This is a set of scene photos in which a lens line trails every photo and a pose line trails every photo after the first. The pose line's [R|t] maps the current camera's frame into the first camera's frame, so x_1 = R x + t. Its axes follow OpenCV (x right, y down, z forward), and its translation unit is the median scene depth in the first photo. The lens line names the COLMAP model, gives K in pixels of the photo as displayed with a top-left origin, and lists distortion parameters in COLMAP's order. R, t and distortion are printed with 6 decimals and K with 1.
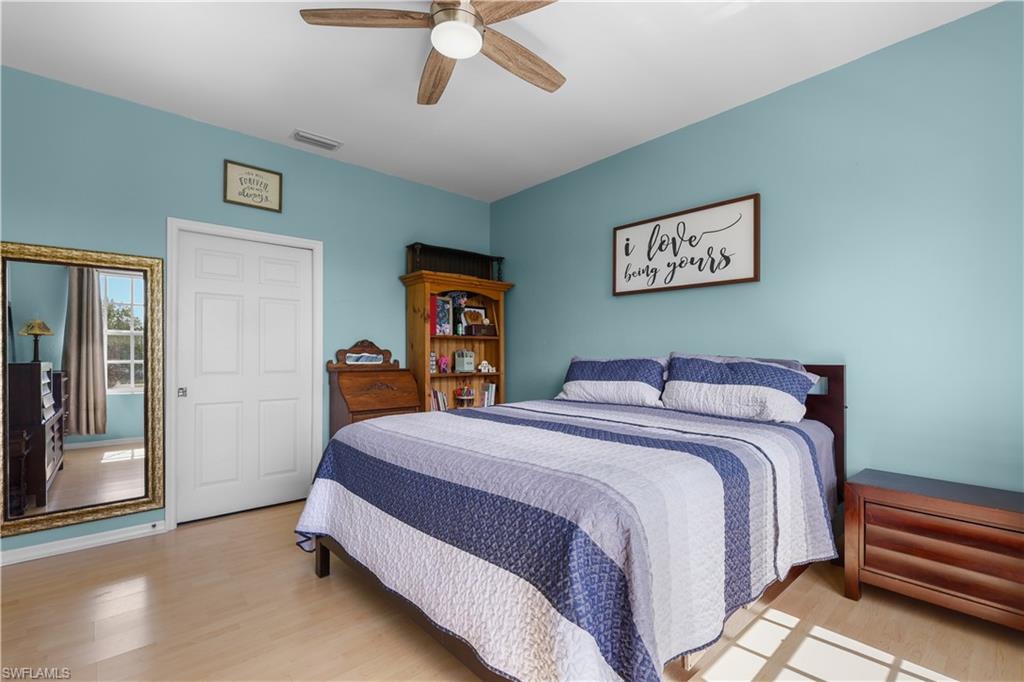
lens RADIAL K [[449.9, 0, 511.0], [0, 449.9, 350.3], [0, 0, 1]] dist [0.000687, 0.000055]
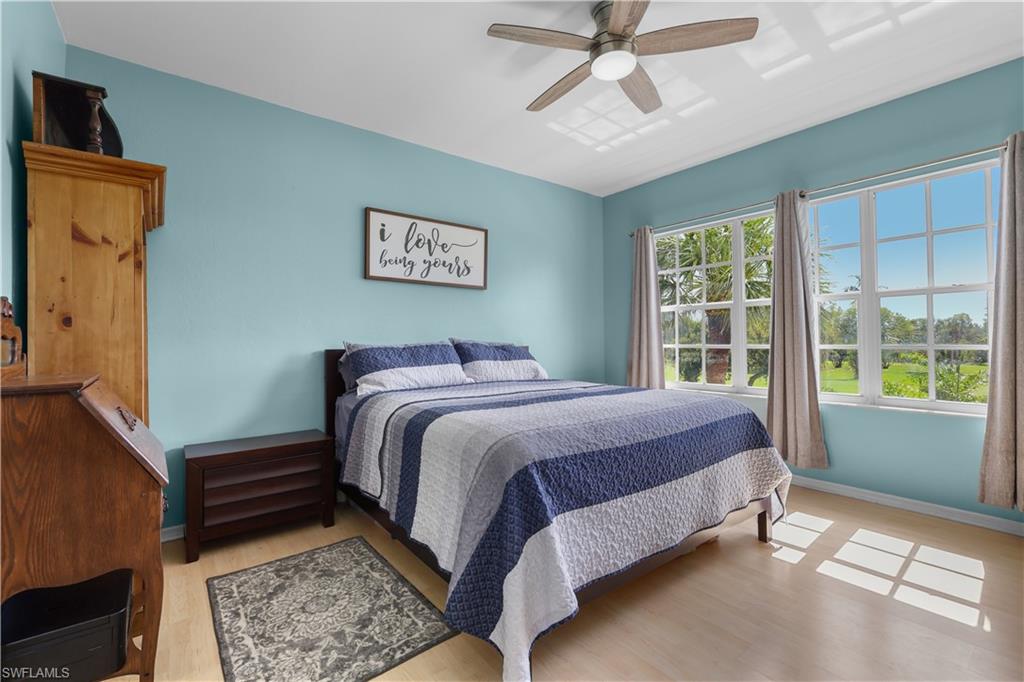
lens RADIAL K [[449.9, 0, 511.4], [0, 449.9, 338.1], [0, 0, 1]] dist [0.000687, 0.000055]
pose [[0.087405, 0.006075, 0.996154, -0.765145], [-0.004153, 0.999975, -0.005734, 0.009484], [-0.996164, -0.003635, 0.087428, 0.680721]]
